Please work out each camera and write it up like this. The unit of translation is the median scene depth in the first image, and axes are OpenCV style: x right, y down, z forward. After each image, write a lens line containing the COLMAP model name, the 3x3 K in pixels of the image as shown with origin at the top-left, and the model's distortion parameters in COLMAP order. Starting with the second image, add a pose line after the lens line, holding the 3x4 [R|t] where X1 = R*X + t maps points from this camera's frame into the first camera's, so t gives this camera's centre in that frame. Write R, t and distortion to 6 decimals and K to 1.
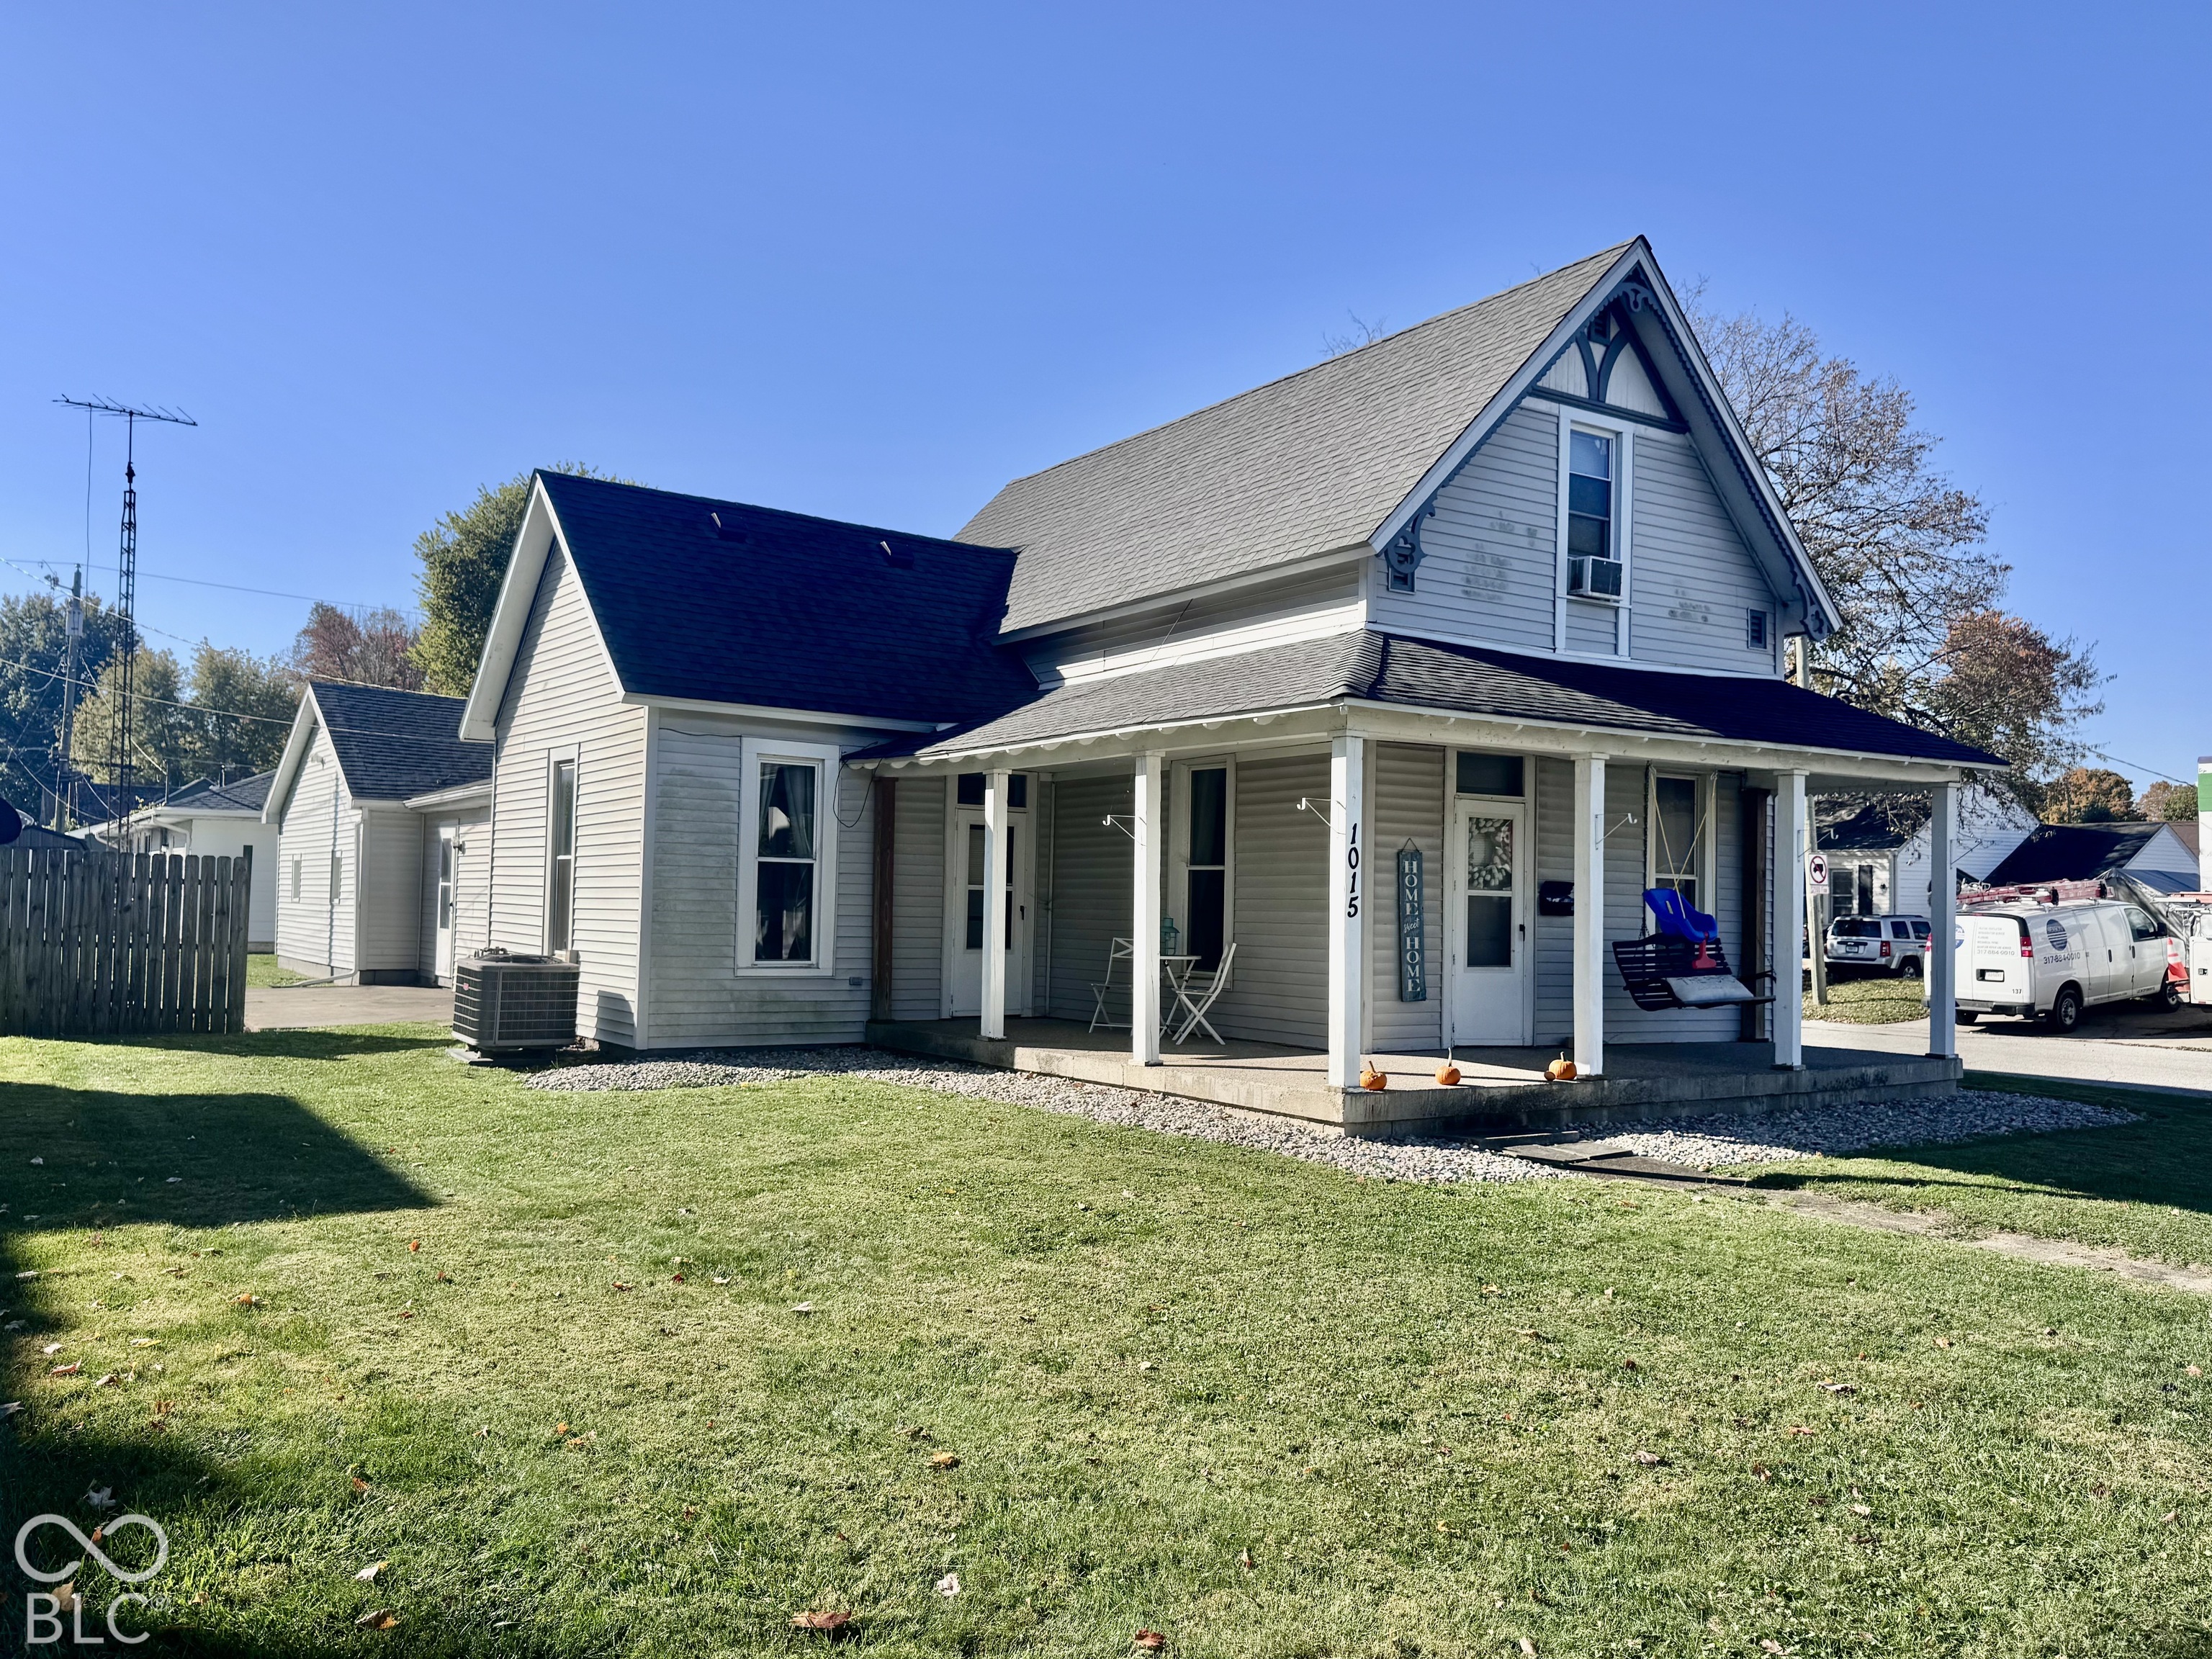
lens RADIAL K [[1740.8, 0, 1097.6], [0, 1740.8, 844.6], [0, 0, 1]] dist [0.057433, -0.005217]
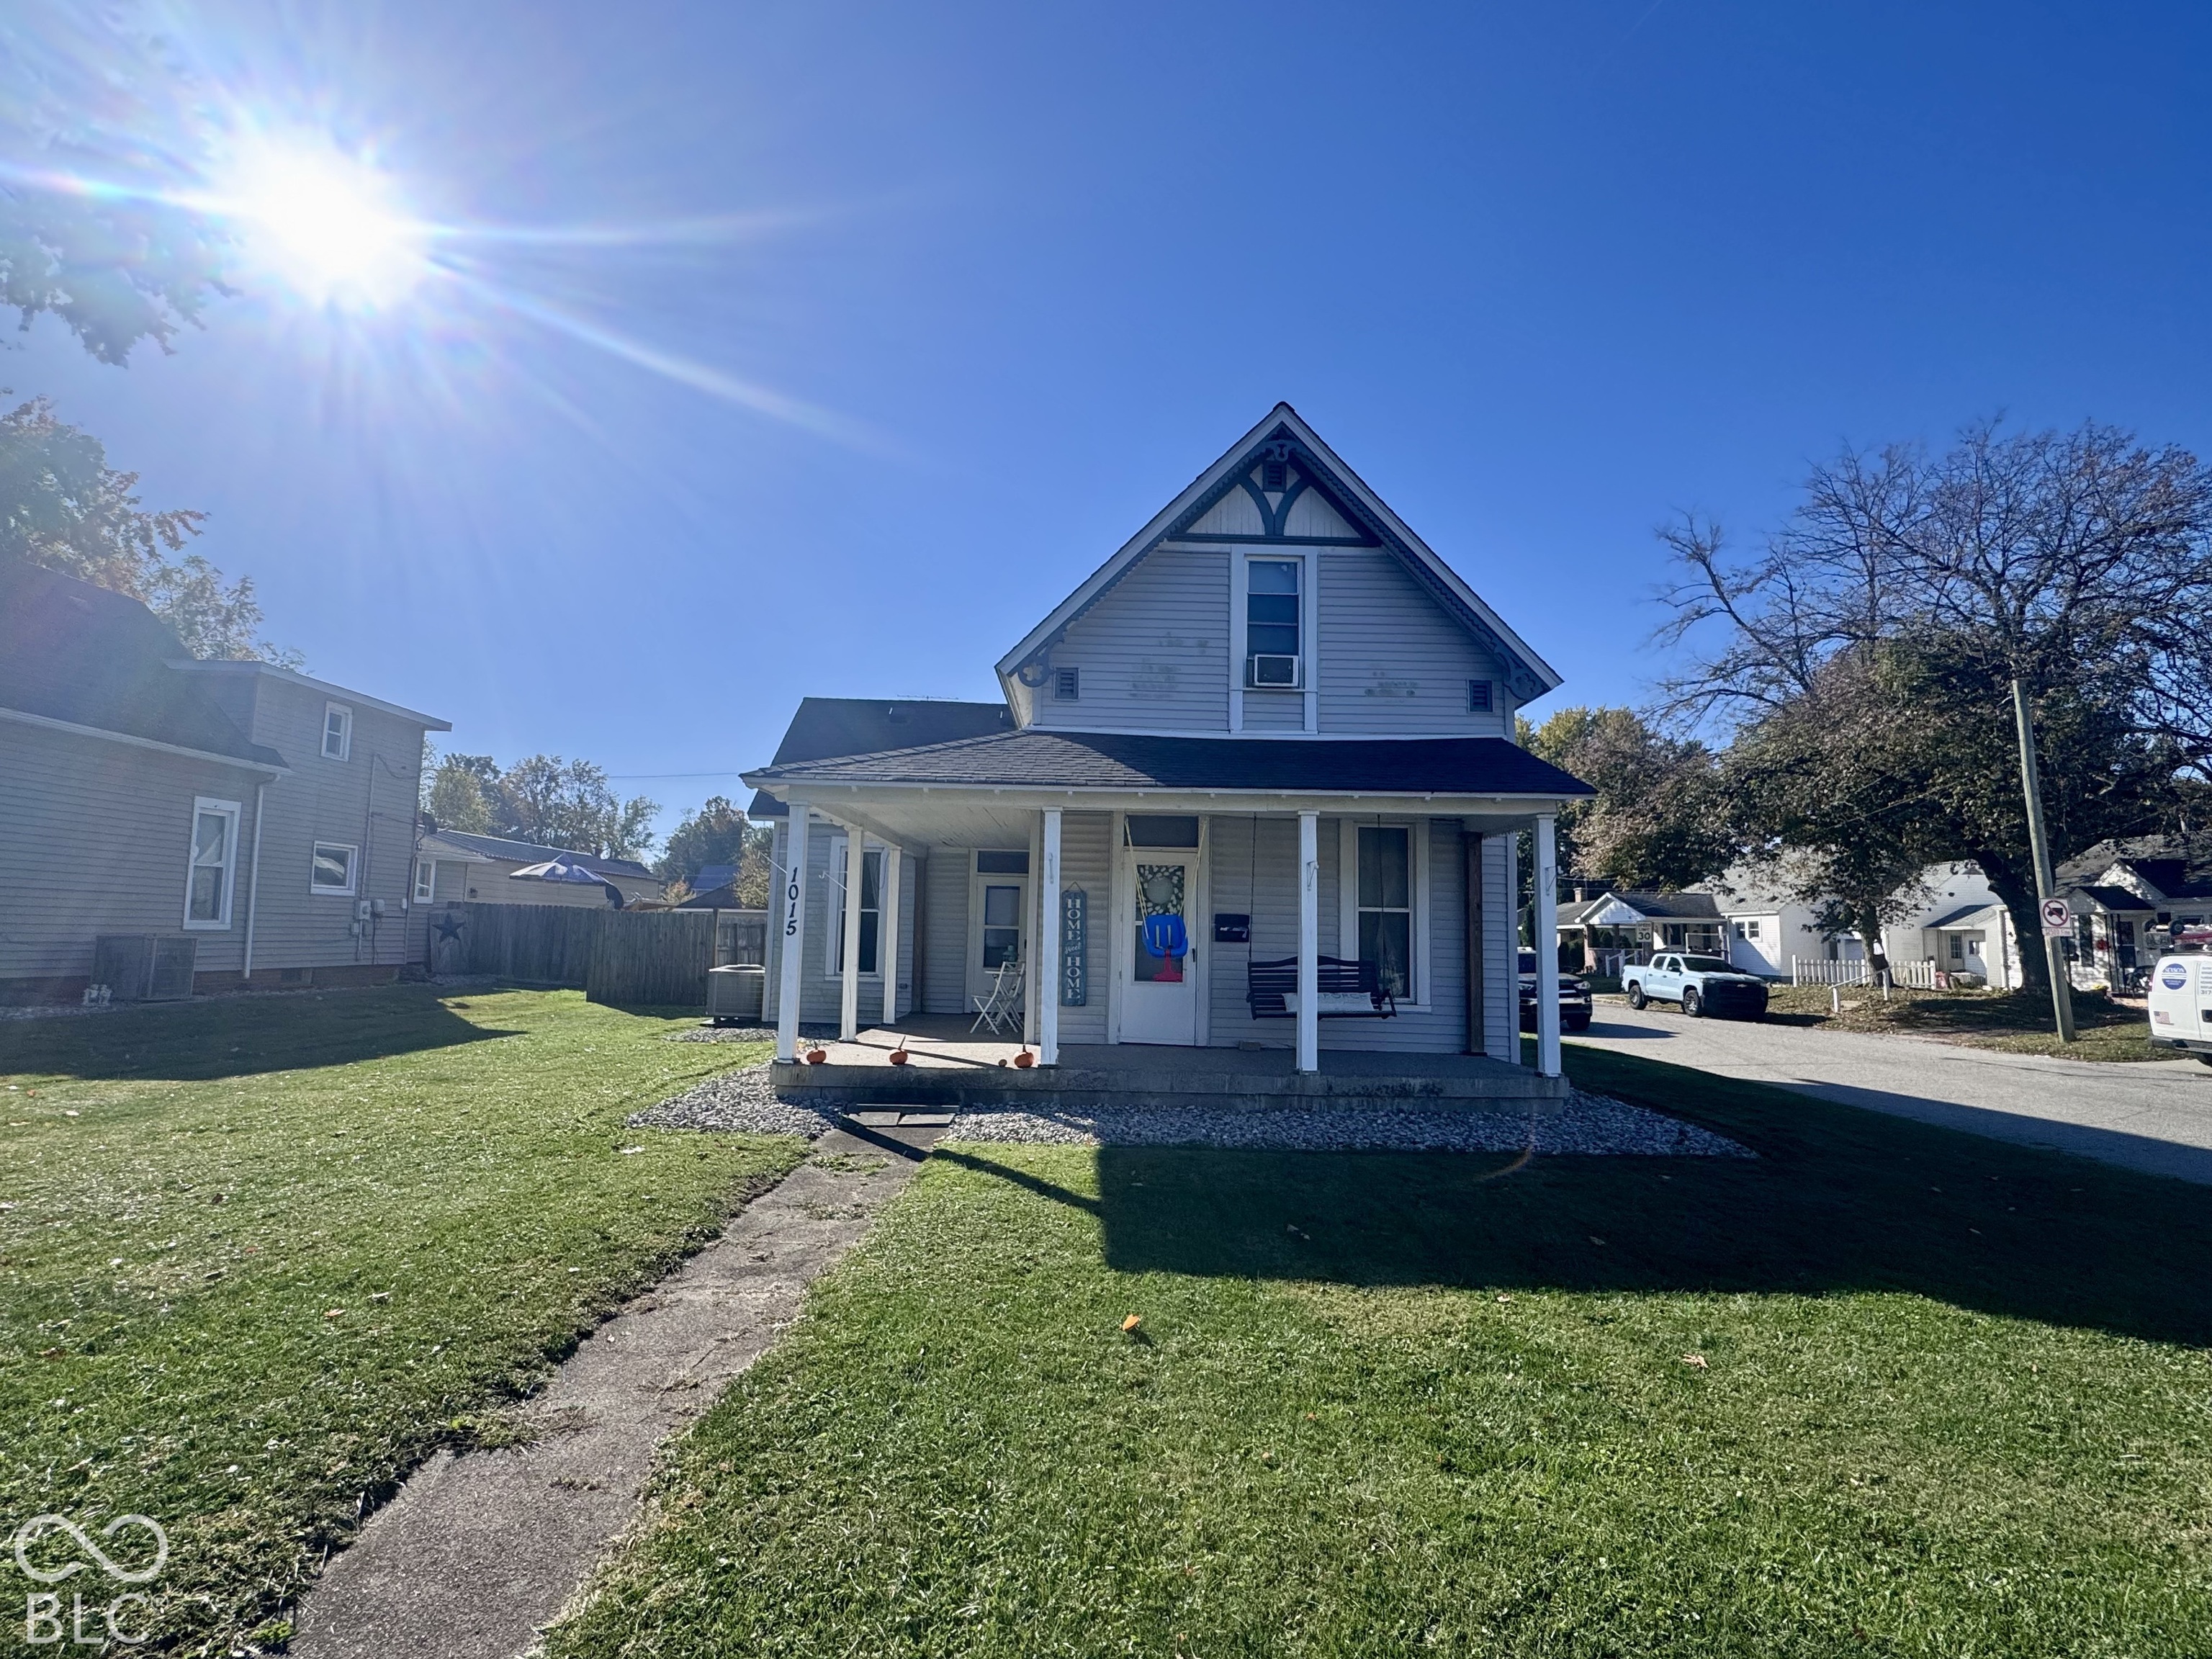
lens RADIAL K [[1042.1, 0, 1105.3], [0, 1042.1, 834.0], [0, 0, 1]] dist [-0.000858, 0.000229]
pose [[0.838133, -0.058061, -0.542367, 0.589739], [0.013816, 0.996259, -0.085301, 0.026156], [0.545291, 0.064001, 0.835800, 0.322359]]
